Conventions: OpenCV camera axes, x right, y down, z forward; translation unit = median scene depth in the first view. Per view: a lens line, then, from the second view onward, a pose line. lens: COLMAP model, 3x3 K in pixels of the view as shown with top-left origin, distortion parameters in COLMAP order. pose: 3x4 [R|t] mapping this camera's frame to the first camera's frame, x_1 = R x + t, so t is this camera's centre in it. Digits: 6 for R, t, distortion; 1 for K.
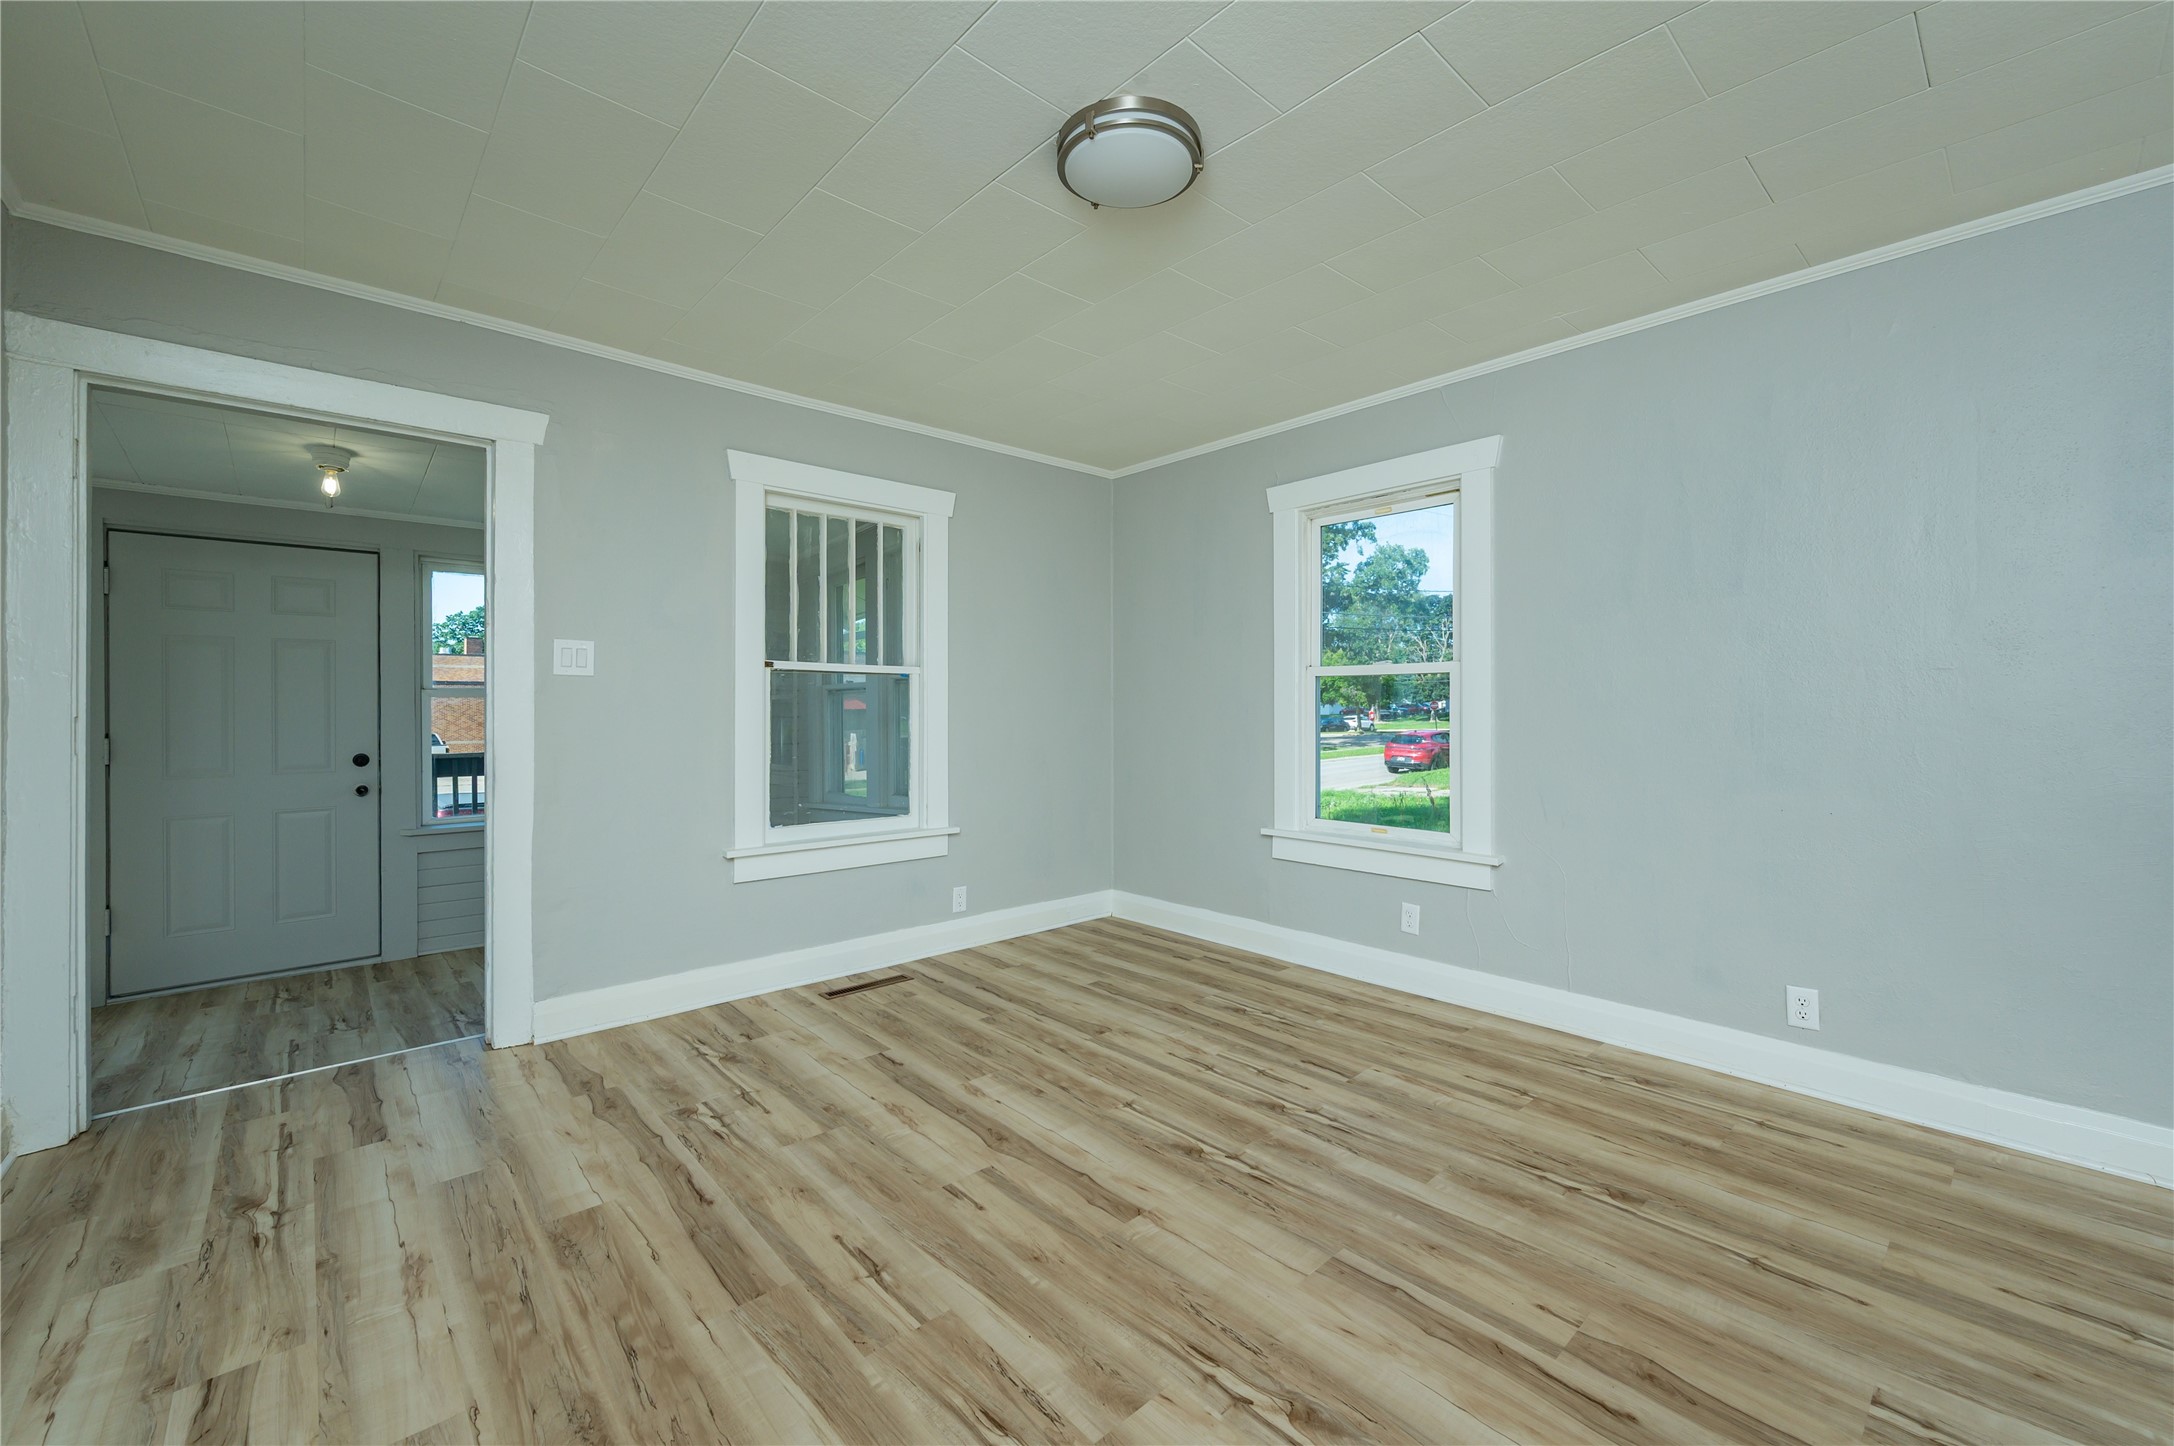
lens RADIAL K [[865.0, 0, 1089.0], [0, 865.0, 706.6], [0, 0, 1]] dist [-0.000431, -0.000360]
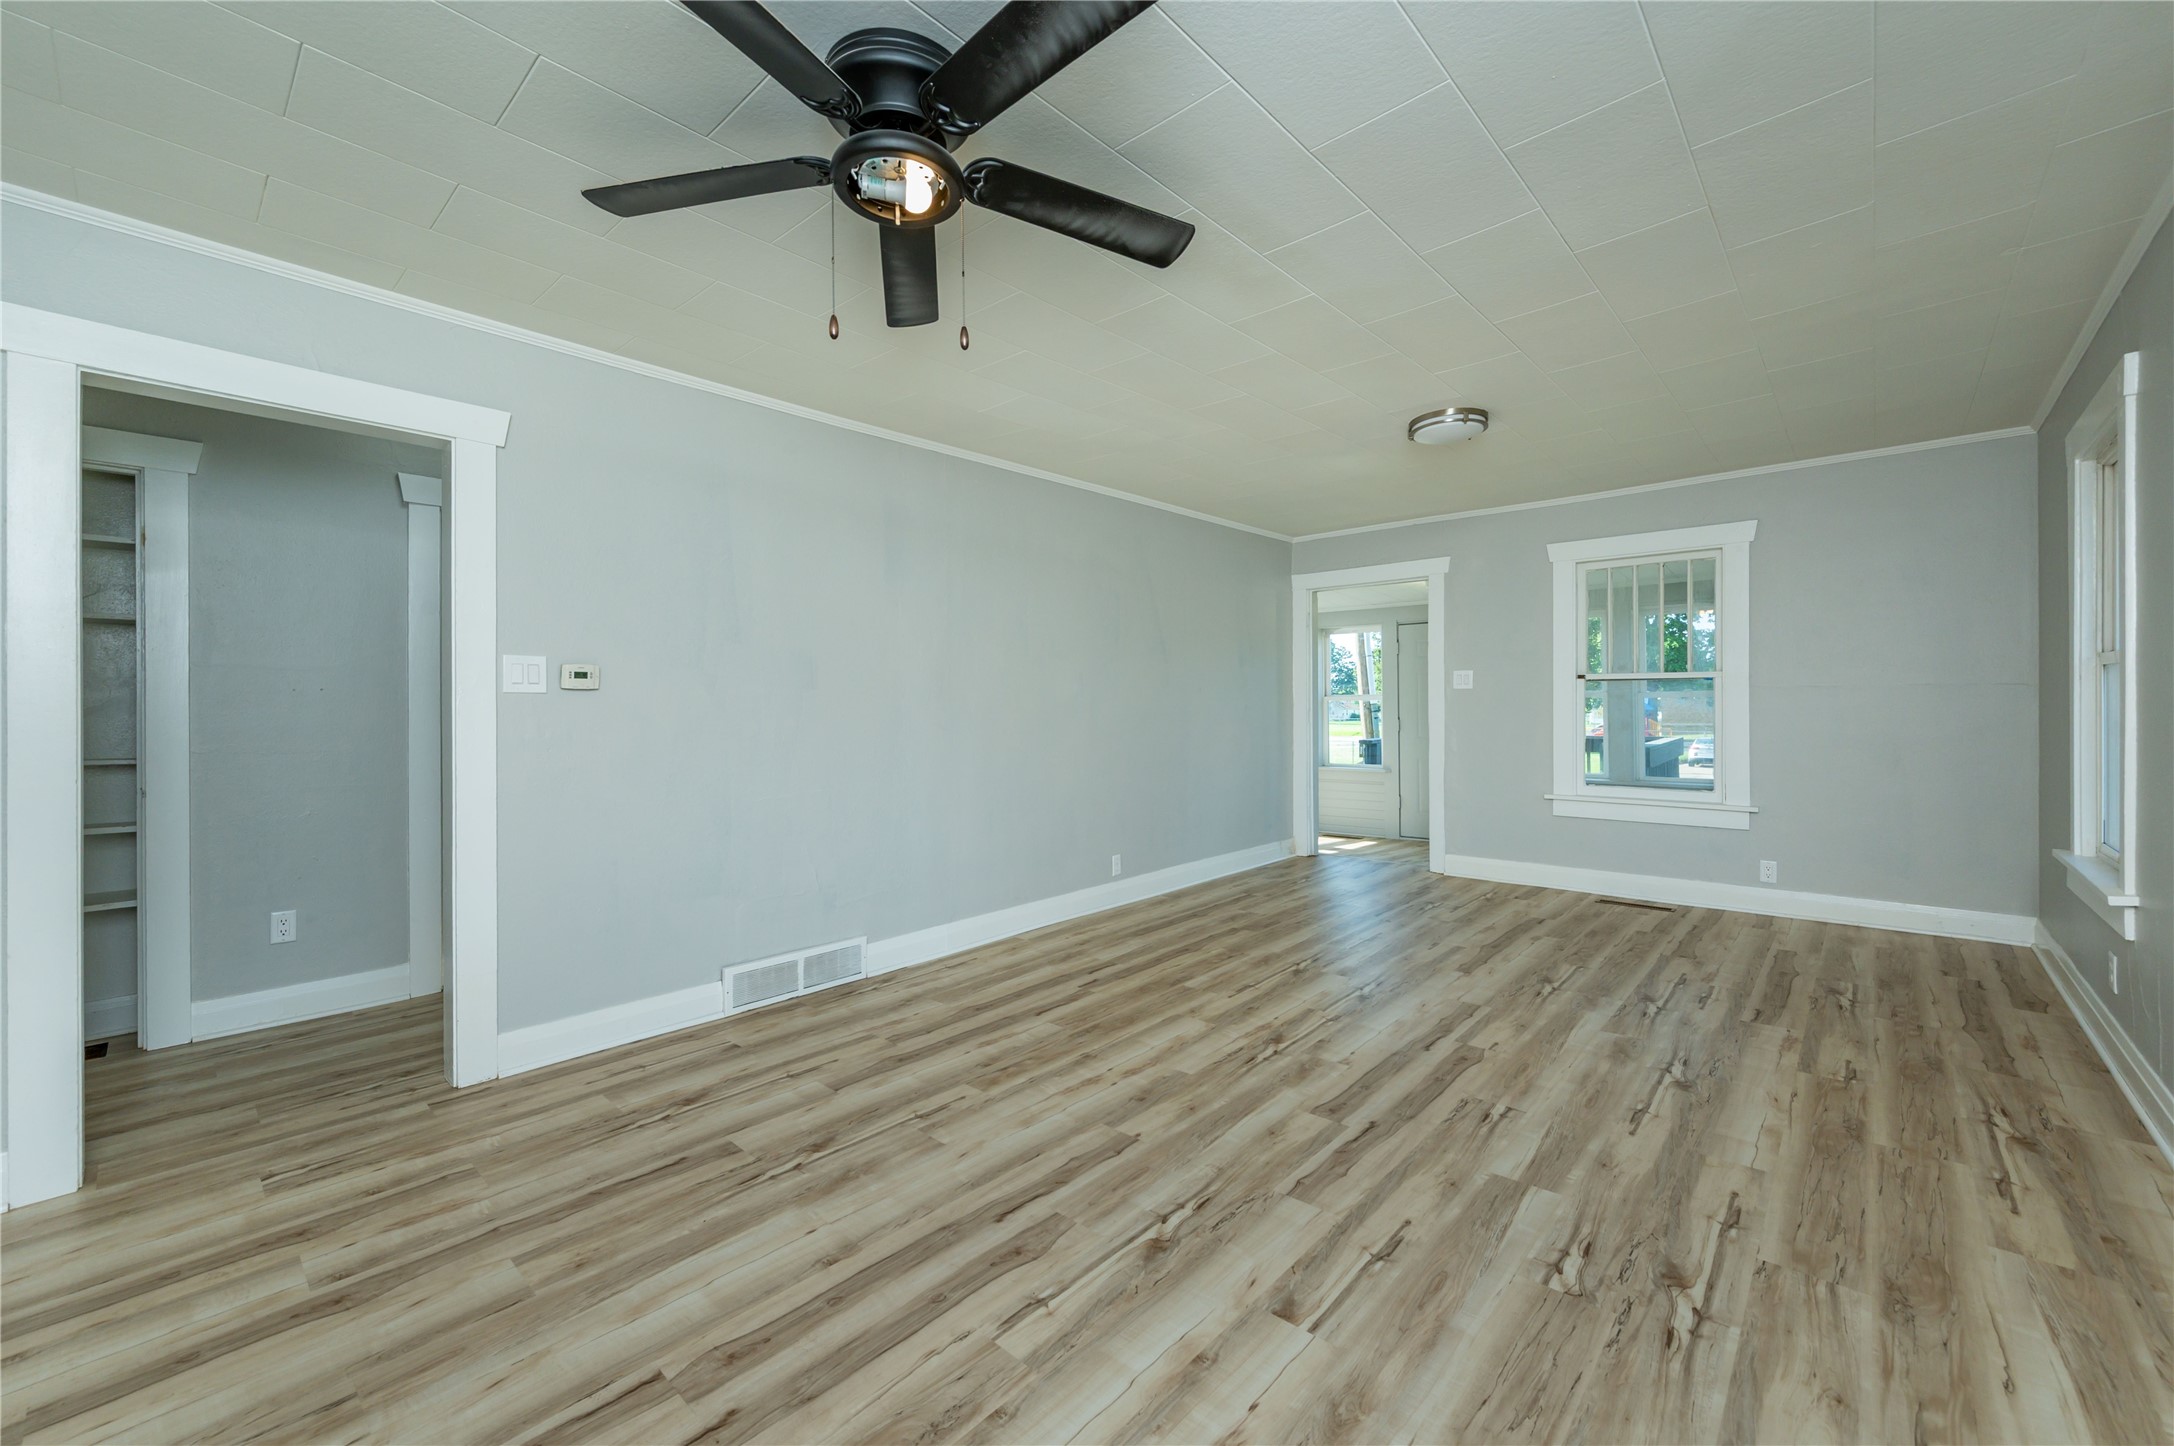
lens RADIAL K [[865.0, 0, 1110.5], [0, 865.0, 707.2], [0, 0, 1]] dist [-0.000431, -0.000360]
pose [[0.120131, 0.000888, -0.992758, 1.303981], [0.007246, 0.999972, 0.001771, -0.004919], [0.992732, -0.007406, 0.120121, 0.000185]]
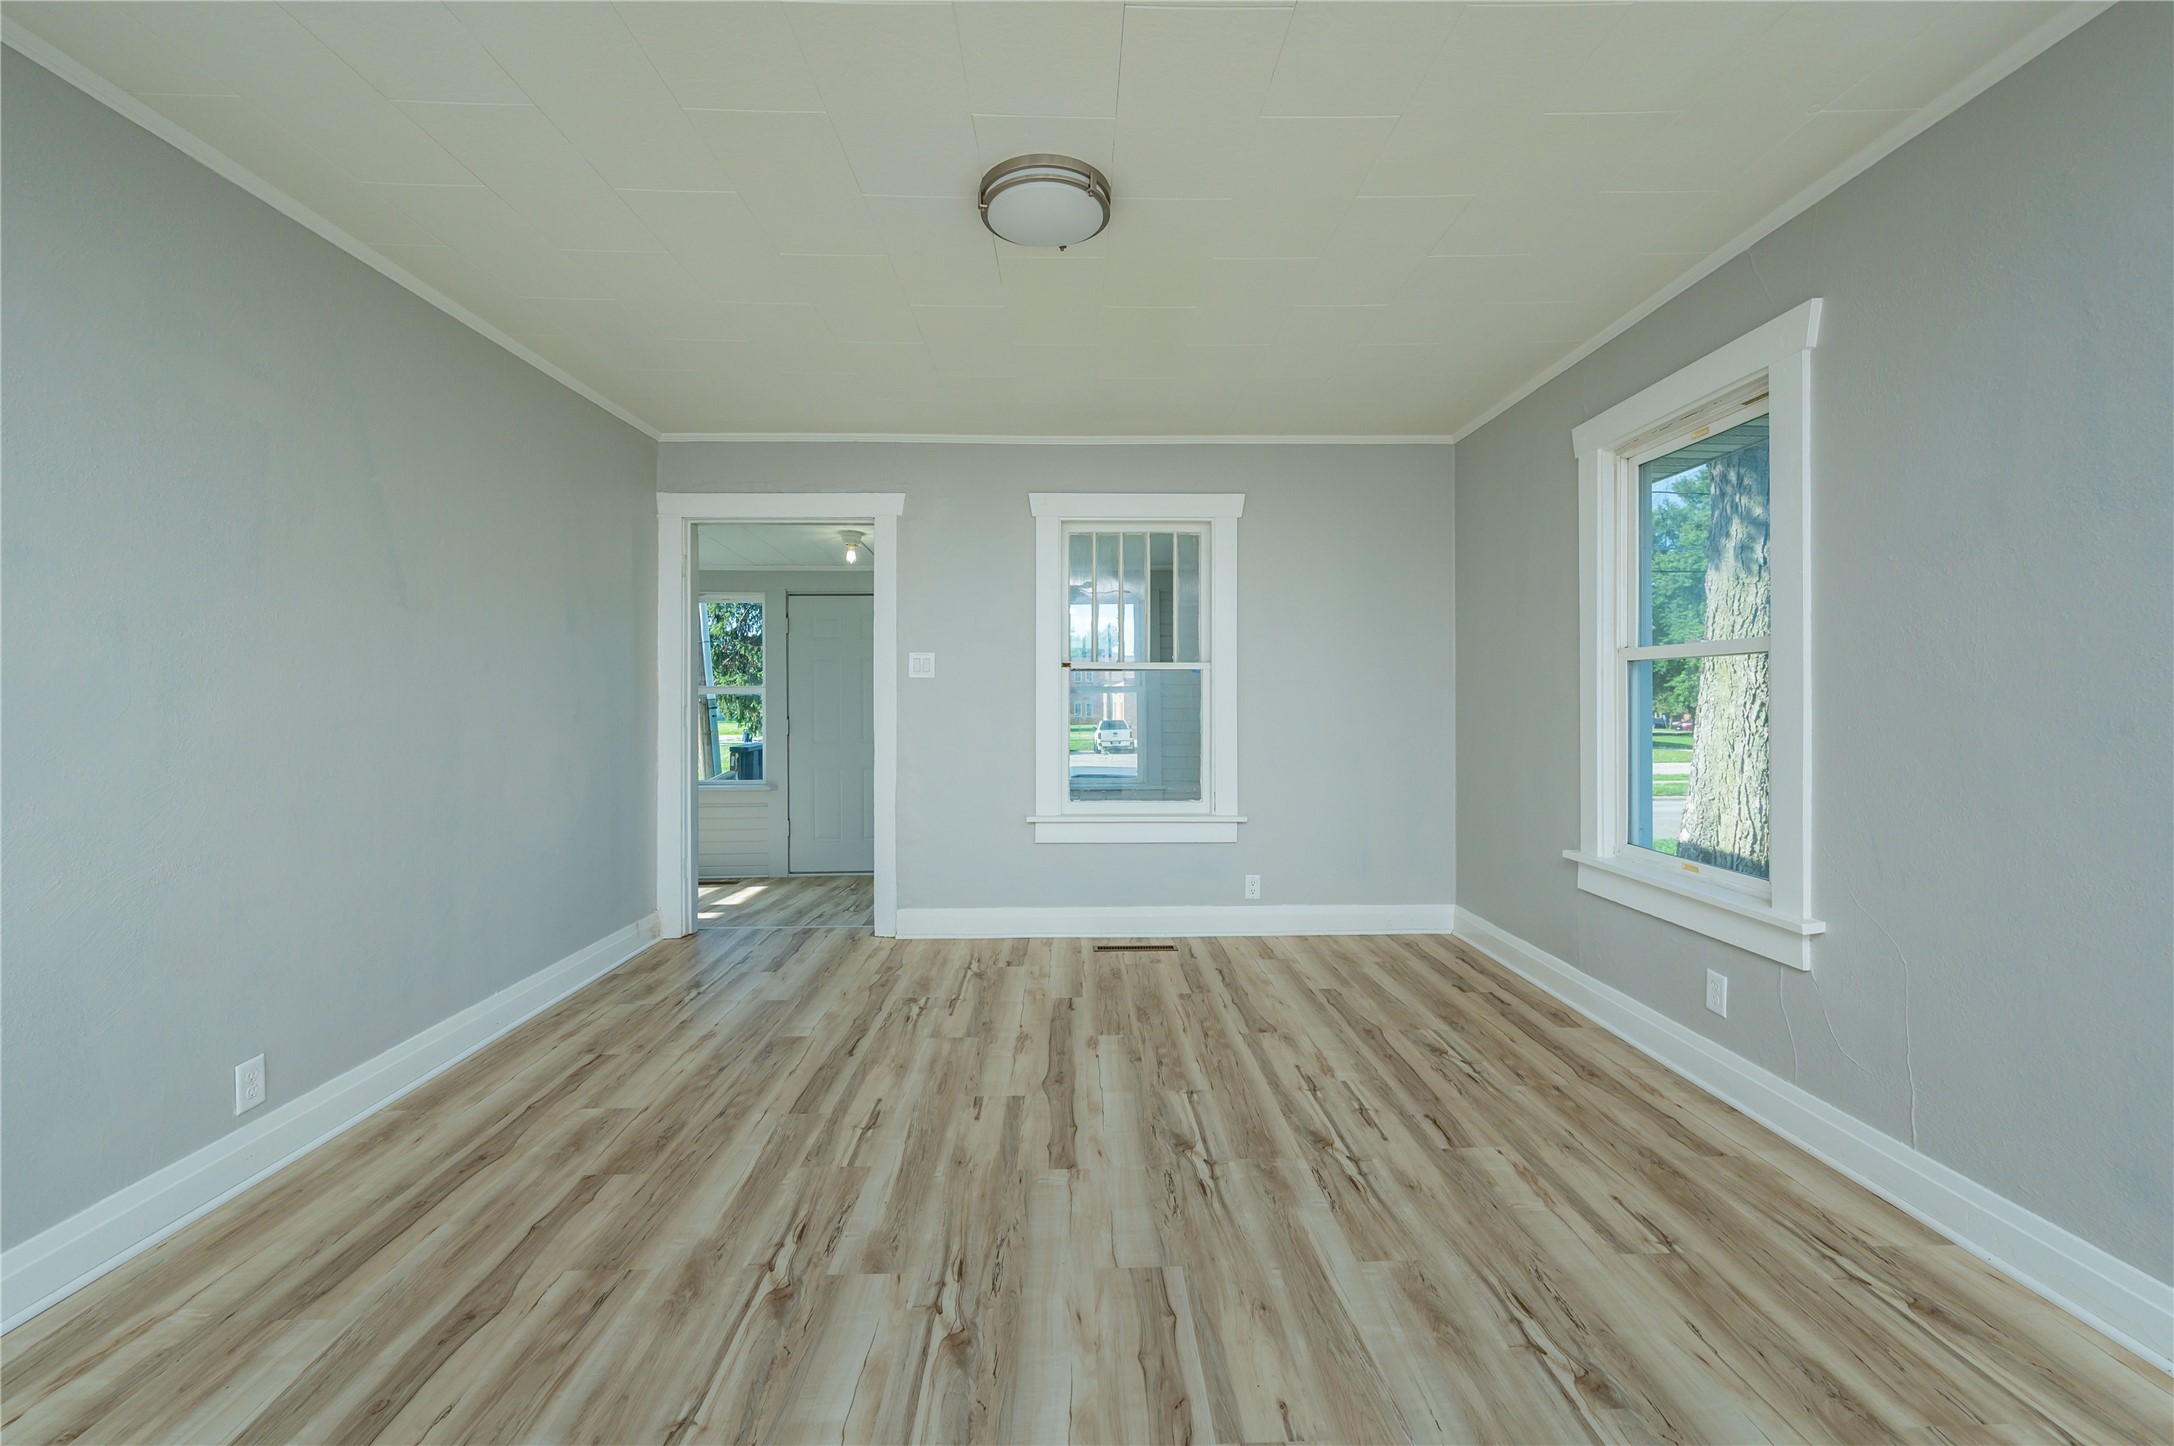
lens RADIAL K [[865.0, 0, 1091.1], [0, 865.0, 704.0], [0, 0, 1]] dist [-0.000431, -0.000360]
pose [[0.759676, 0.003346, -0.650293, 0.554366], [0.002132, 0.999969, 0.007636, -0.005653], [0.650298, -0.007187, 0.759645, 0.135274]]
